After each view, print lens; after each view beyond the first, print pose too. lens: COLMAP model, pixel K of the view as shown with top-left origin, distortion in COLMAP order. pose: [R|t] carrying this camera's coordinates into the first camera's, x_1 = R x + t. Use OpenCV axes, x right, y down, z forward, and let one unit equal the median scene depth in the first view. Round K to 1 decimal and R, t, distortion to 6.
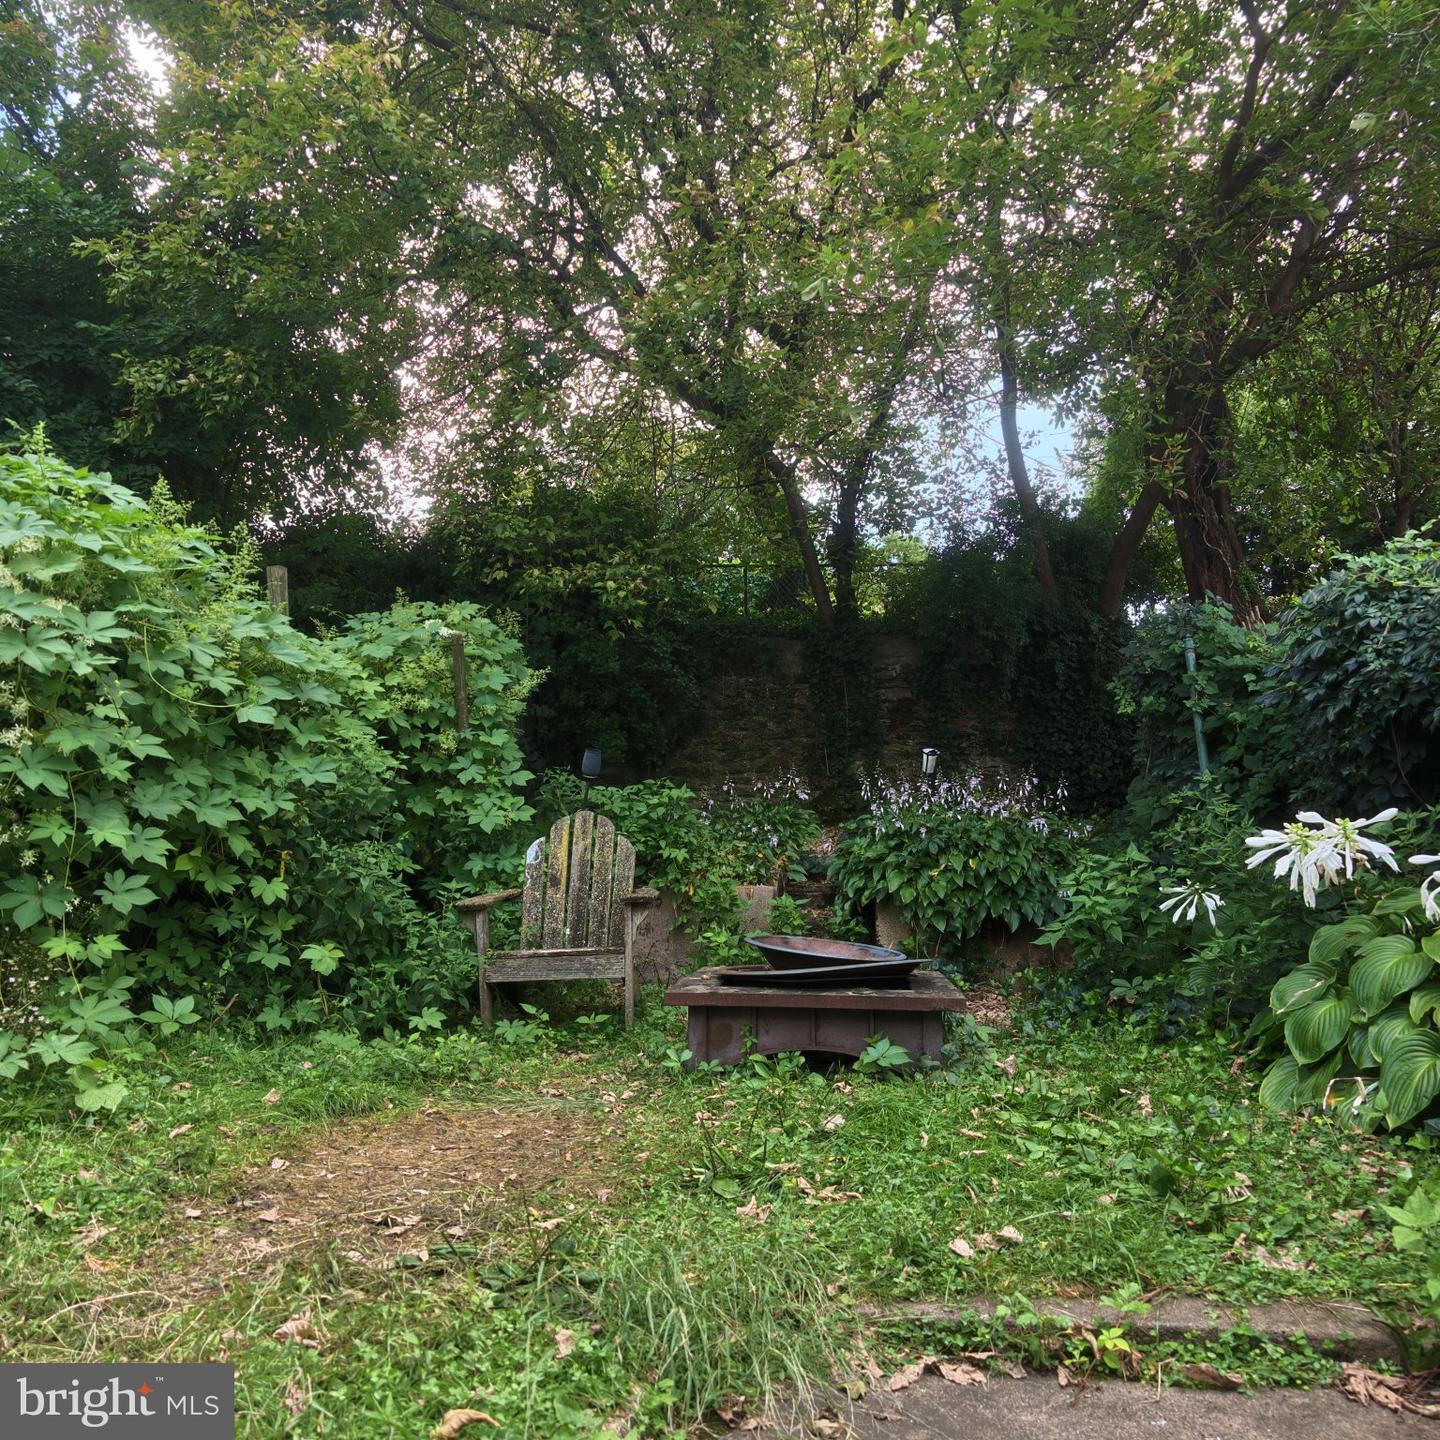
lens RADIAL K [[1046.1, 0, 720.0], [0, 1046.1, 720.0], [0, 0, 1]] dist [0.031087, -0.116033]
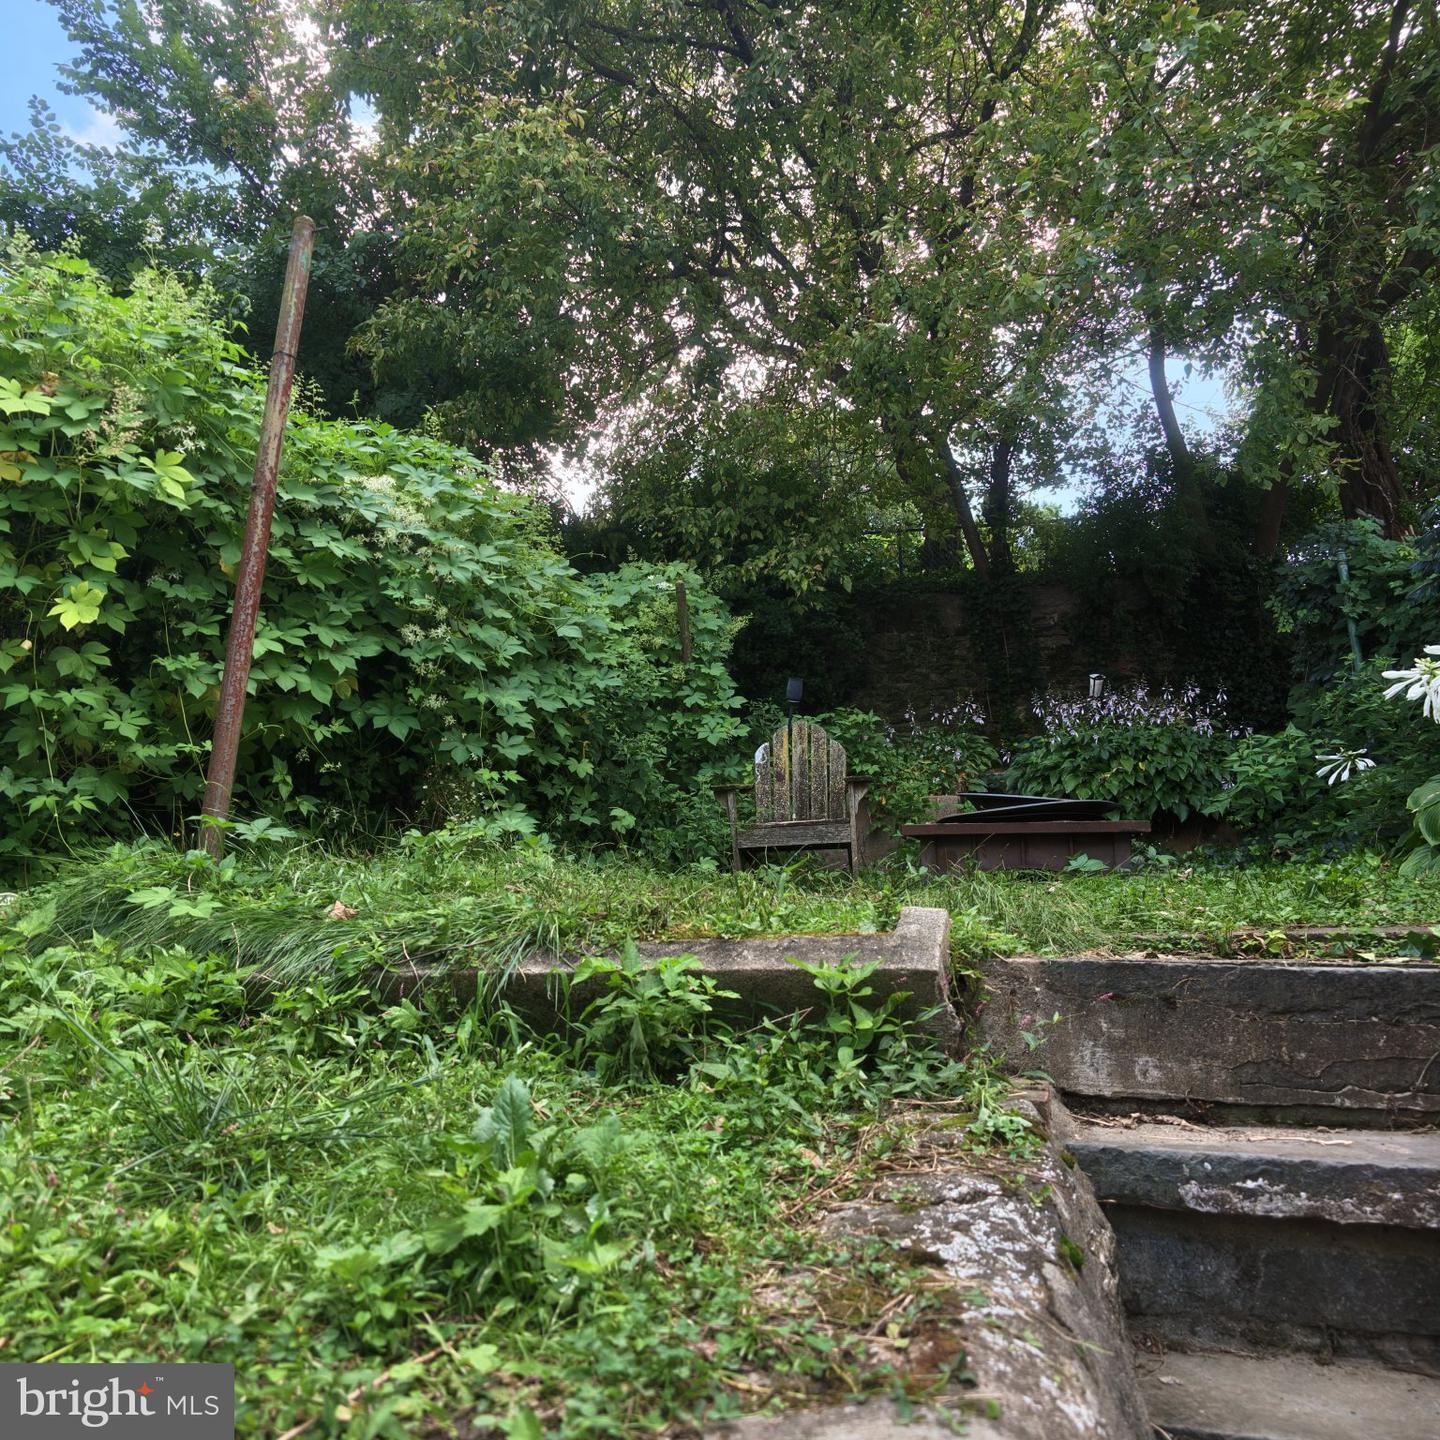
lens RADIAL K [[1029.7, 0, 667.5], [0, 1029.7, 719.7], [0, 0, 1]] dist [-0.083226, 0.036228]
pose [[0.982278, -0.029213, -0.185137, -0.052778], [0.032159, 0.999399, 0.012929, 0.056588], [0.184648, -0.018654, 0.982628, -0.146920]]
